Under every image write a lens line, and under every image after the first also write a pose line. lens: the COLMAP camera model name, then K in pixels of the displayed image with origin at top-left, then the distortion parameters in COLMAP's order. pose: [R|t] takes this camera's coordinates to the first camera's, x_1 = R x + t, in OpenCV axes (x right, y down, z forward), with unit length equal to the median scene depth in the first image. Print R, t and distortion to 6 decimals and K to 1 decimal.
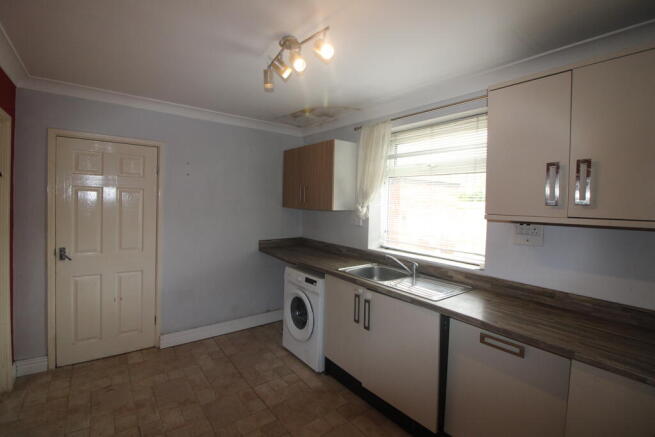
lens RADIAL K [[304.8, 0, 326.5], [0, 304.8, 203.5], [0, 0, 1]] dist [-0.002403, -0.000655]
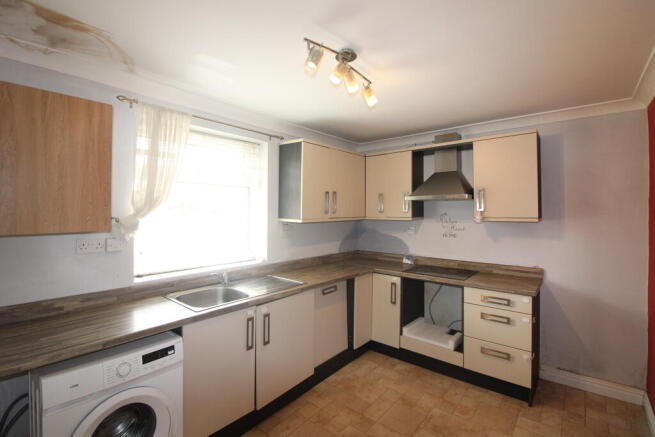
lens RADIAL K [[304.8, 0, 326.5], [0, 304.8, 203.5], [0, 0, 1]] dist [-0.002403, -0.000655]
pose [[-0.225076, 0.001419, 0.974340, -0.759269], [0.002817, 0.999996, -0.000805, -0.031610], [-0.974337, 0.002563, -0.225079, 0.910590]]
